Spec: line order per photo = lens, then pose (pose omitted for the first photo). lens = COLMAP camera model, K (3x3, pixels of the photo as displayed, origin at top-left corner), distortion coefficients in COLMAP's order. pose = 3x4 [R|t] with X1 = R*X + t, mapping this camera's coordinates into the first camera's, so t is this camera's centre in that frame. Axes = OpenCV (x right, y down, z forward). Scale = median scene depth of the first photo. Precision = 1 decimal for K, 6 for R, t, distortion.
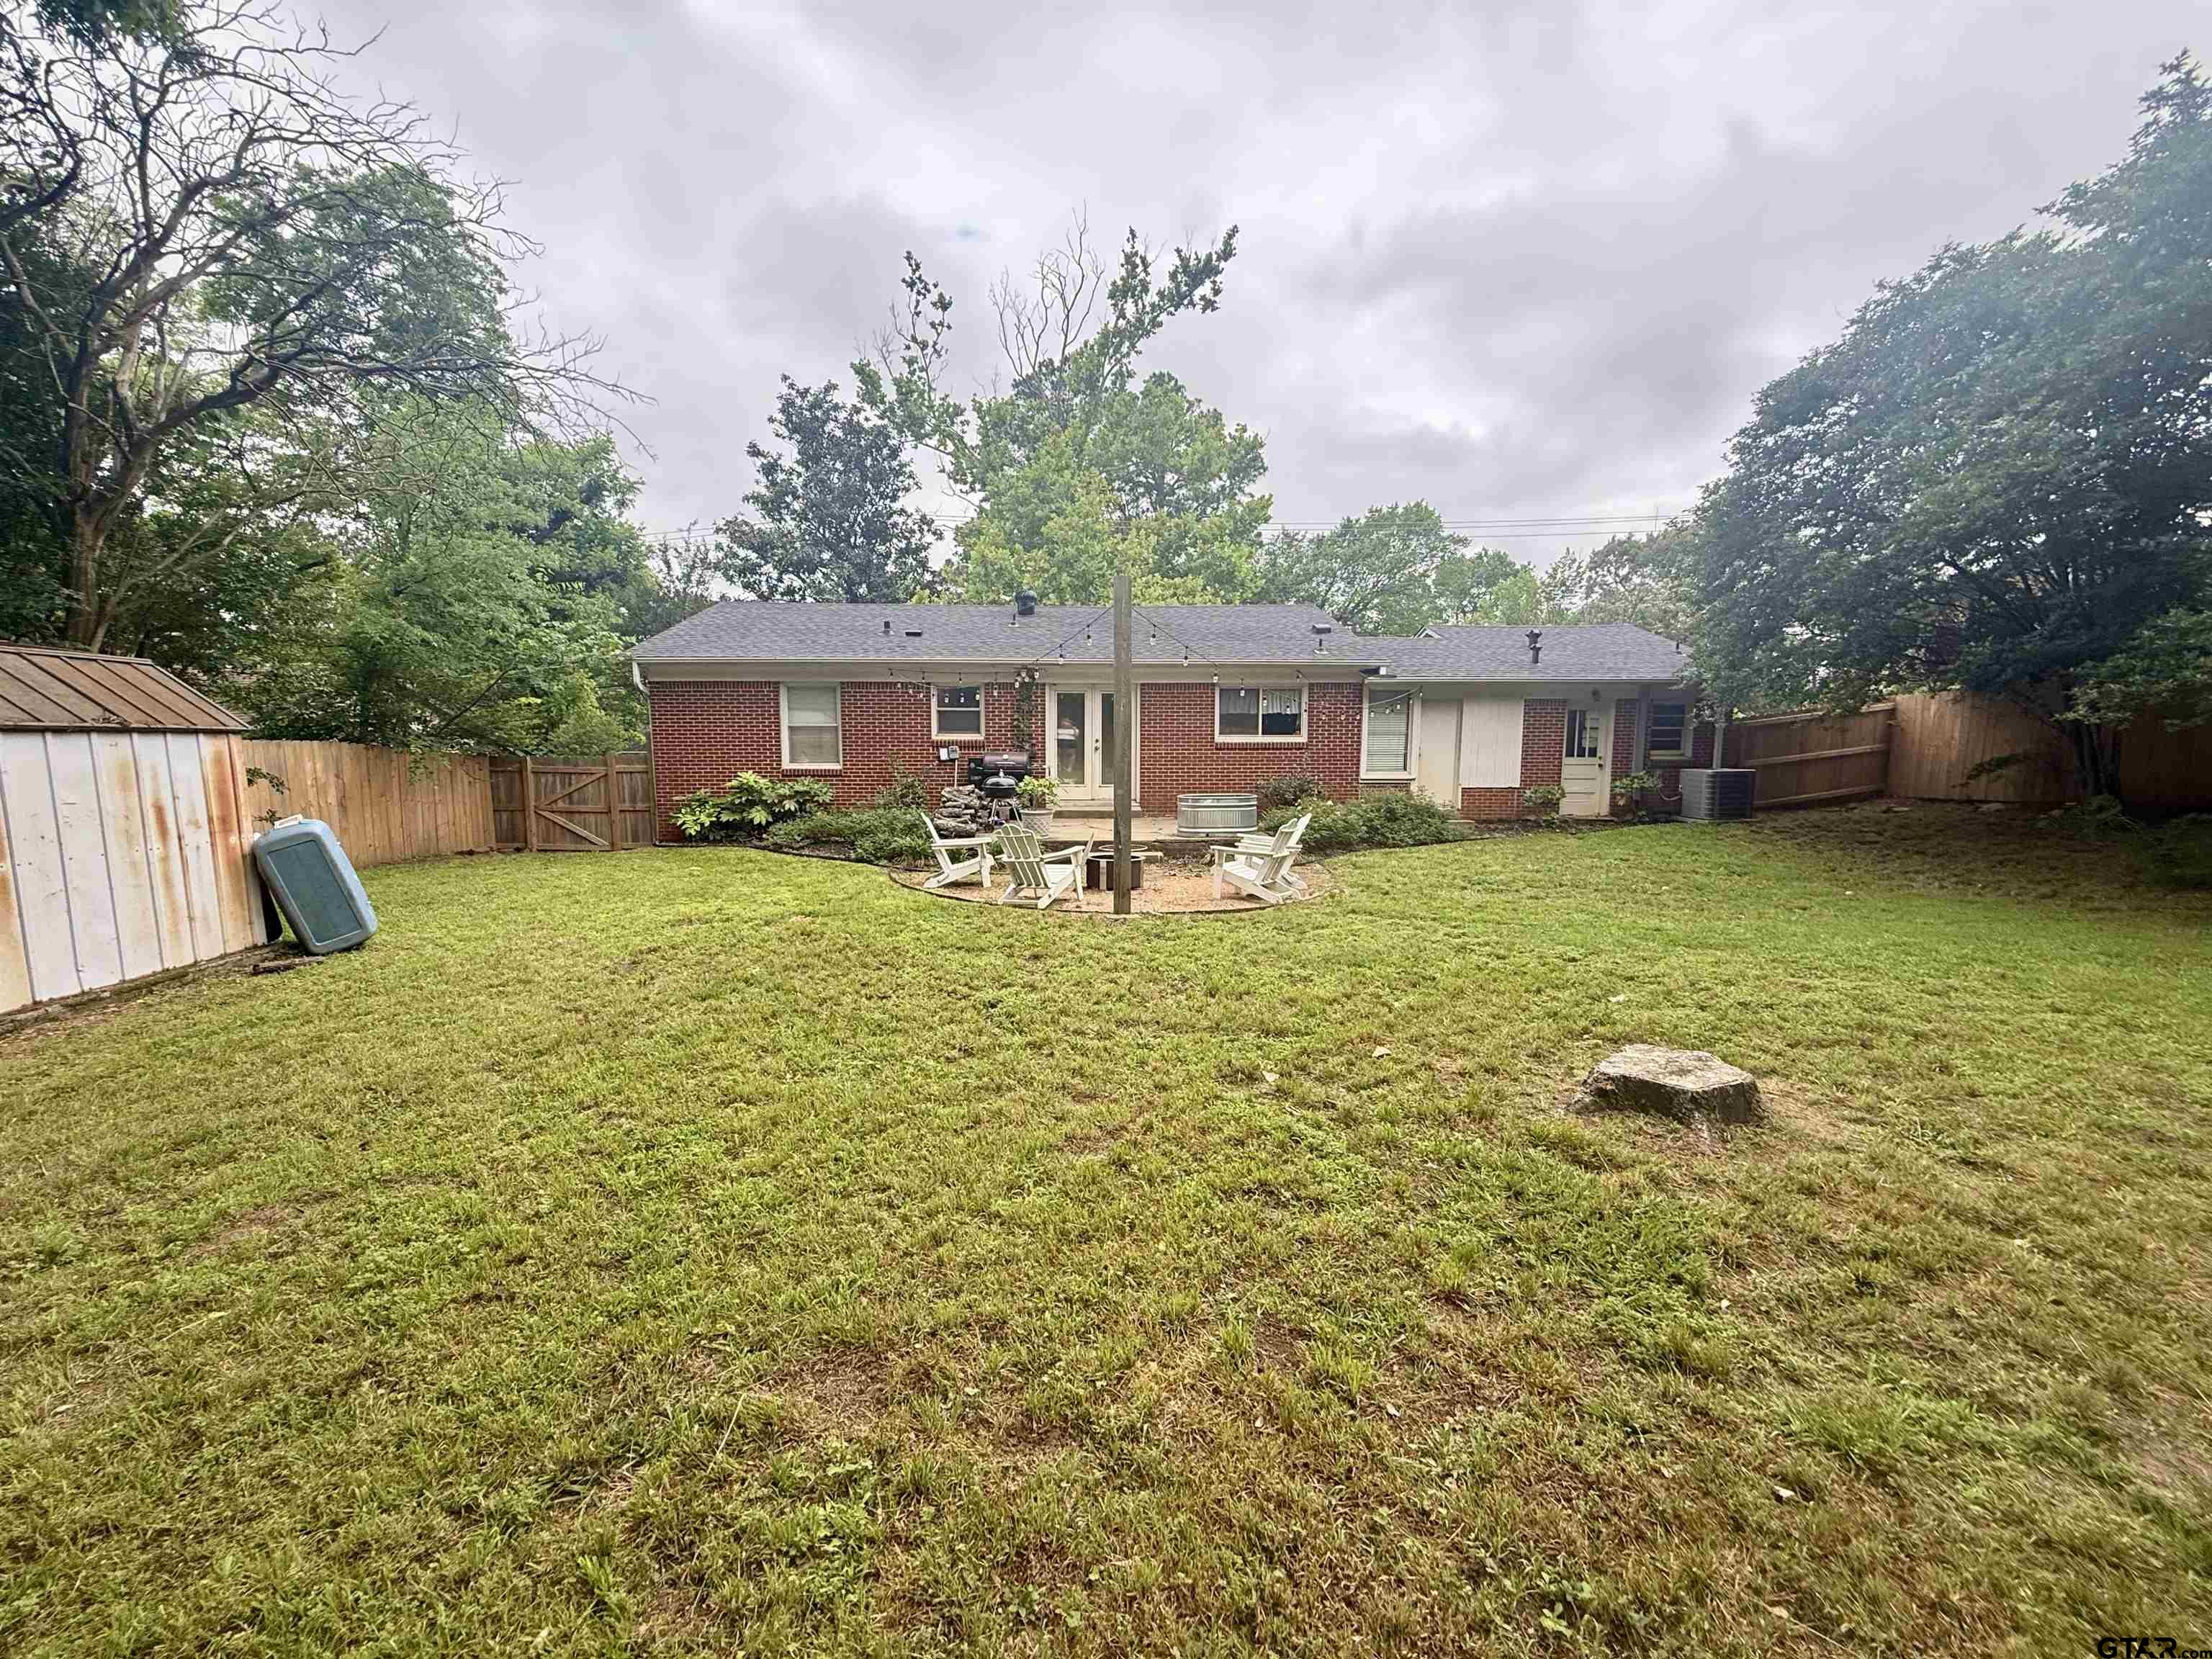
lens RADIAL K [[878.0, 0, 1099.2], [0, 878.0, 830.8], [0, 0, 1]] dist [-0.001166, -0.000574]
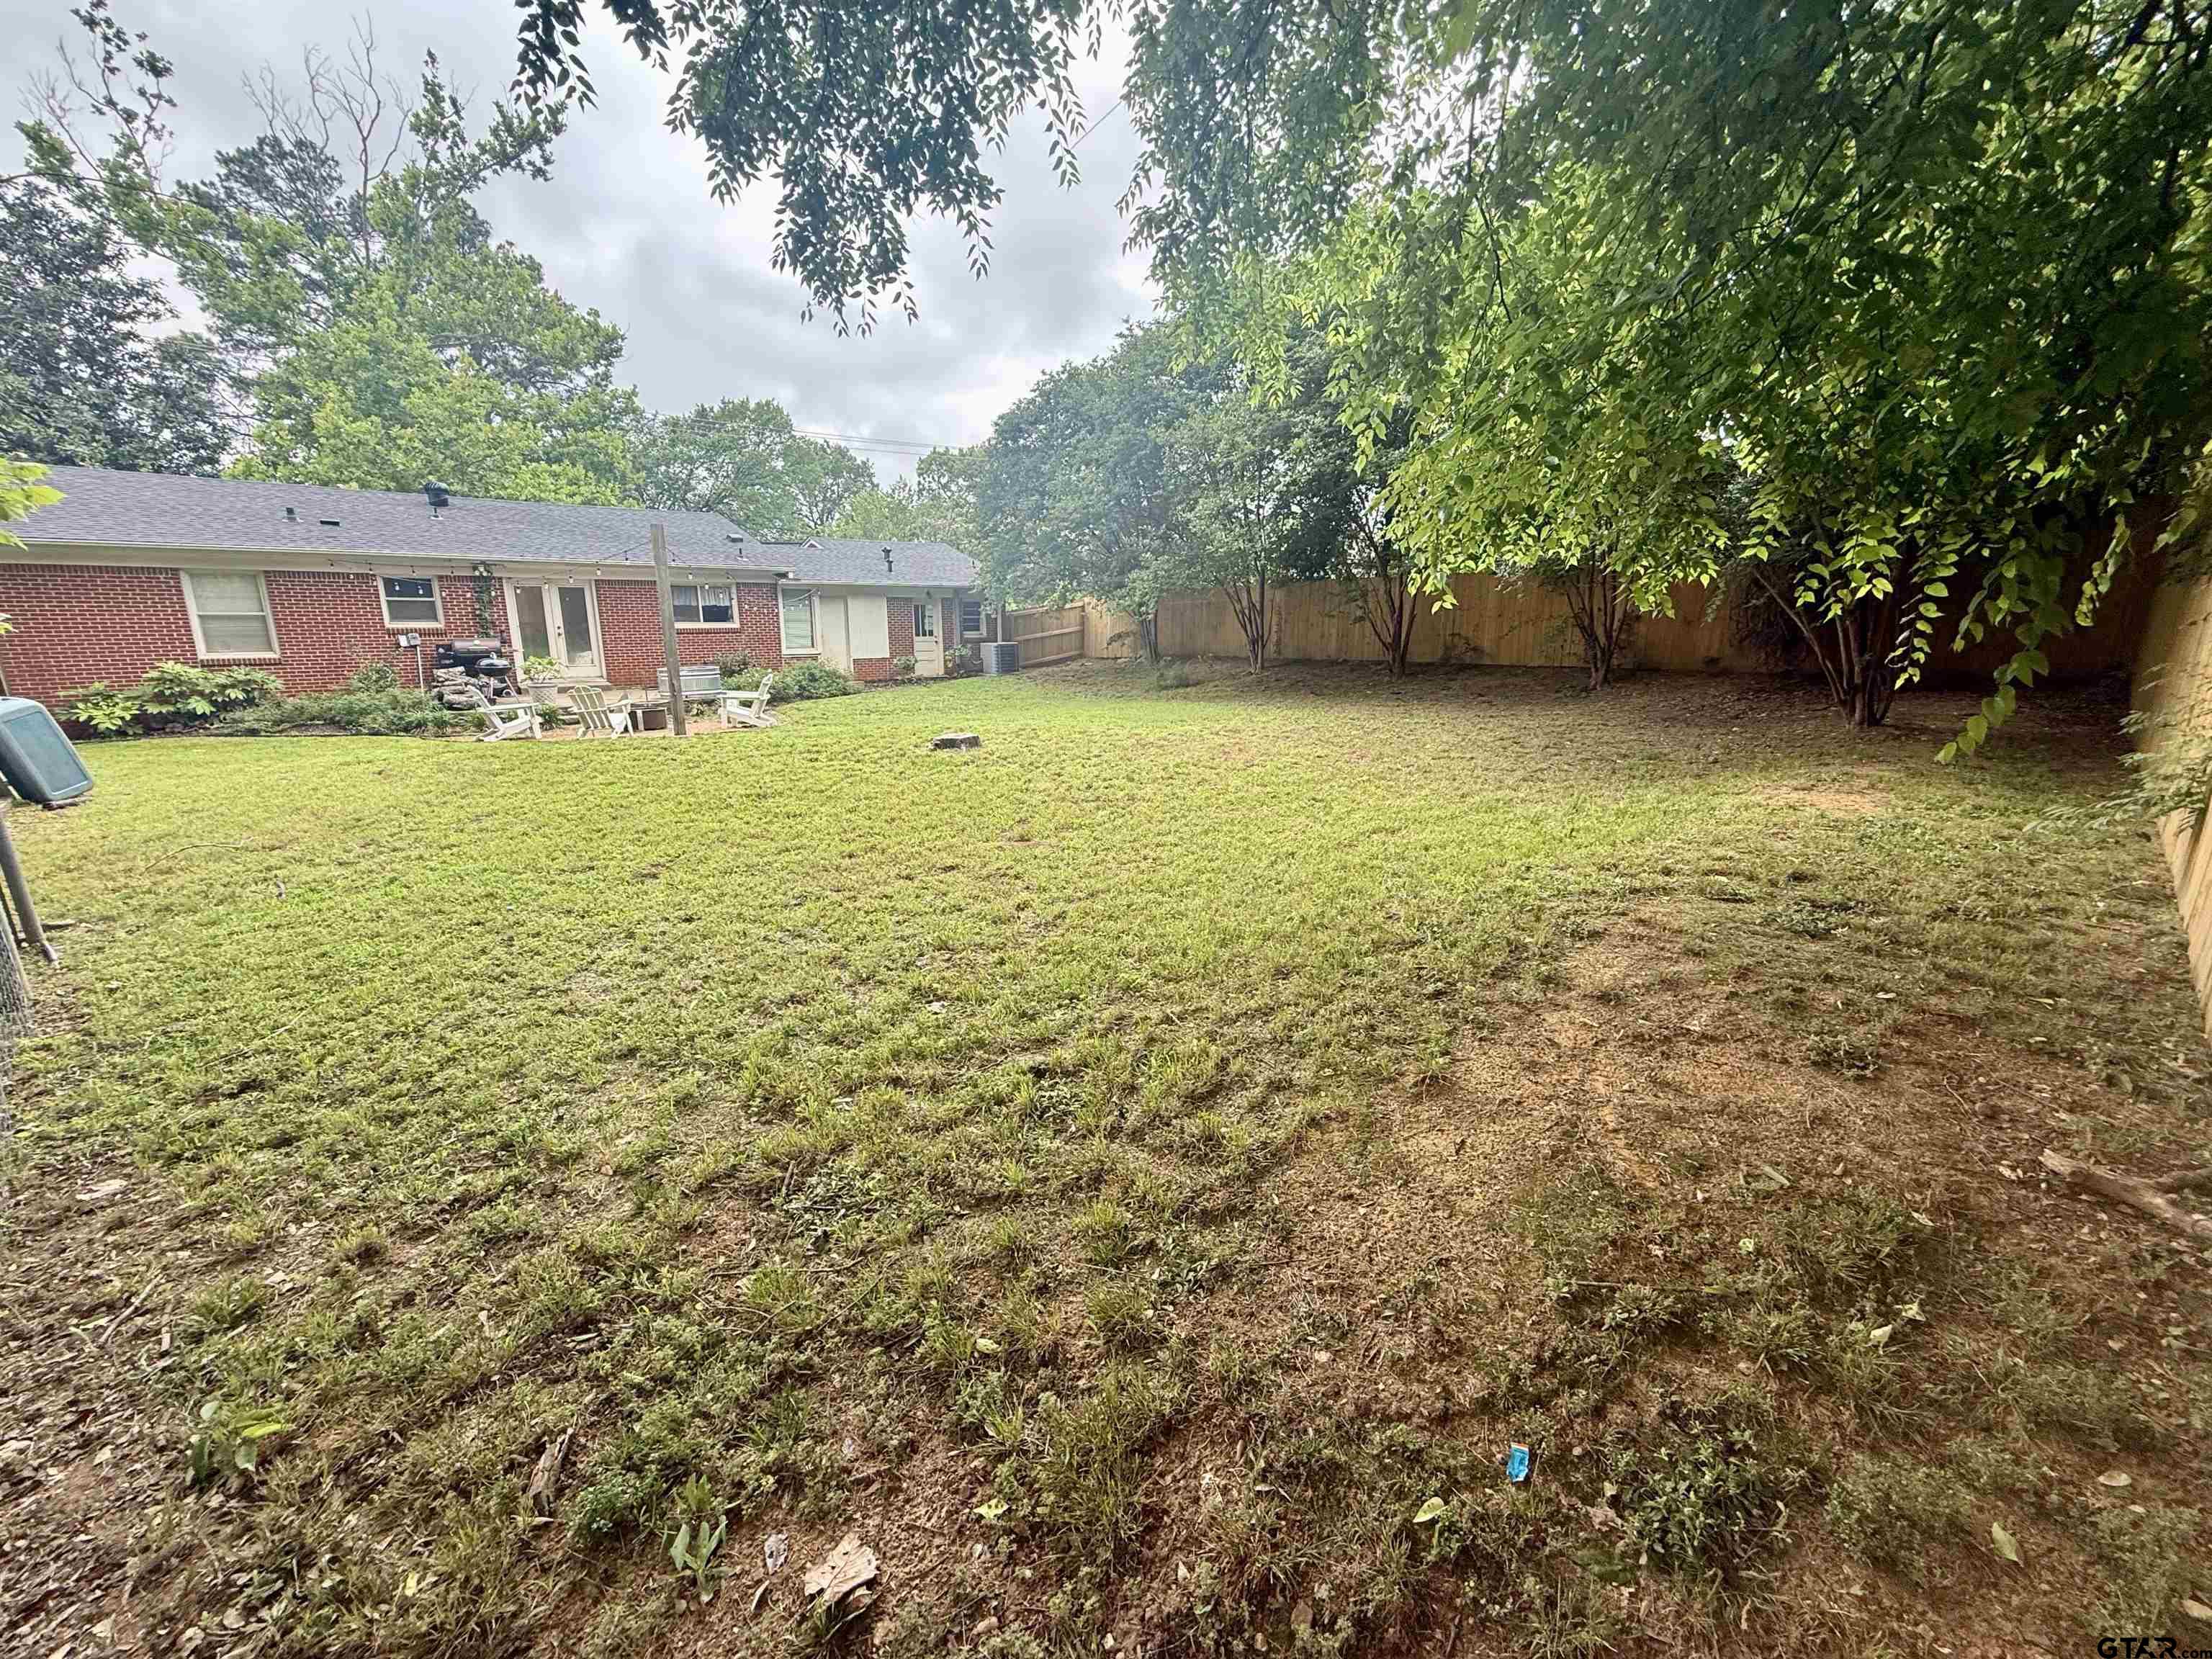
lens RADIAL K [[880.6, 0, 1099.1], [0, 880.6, 831.0], [0, 0, 1]] dist [-0.000872, 0.002022]
pose [[0.772812, -0.149656, 0.616738, -0.214327], [0.070785, 0.986061, 0.150576, 0.041421], [-0.630676, -0.072711, 0.772633, -0.405974]]
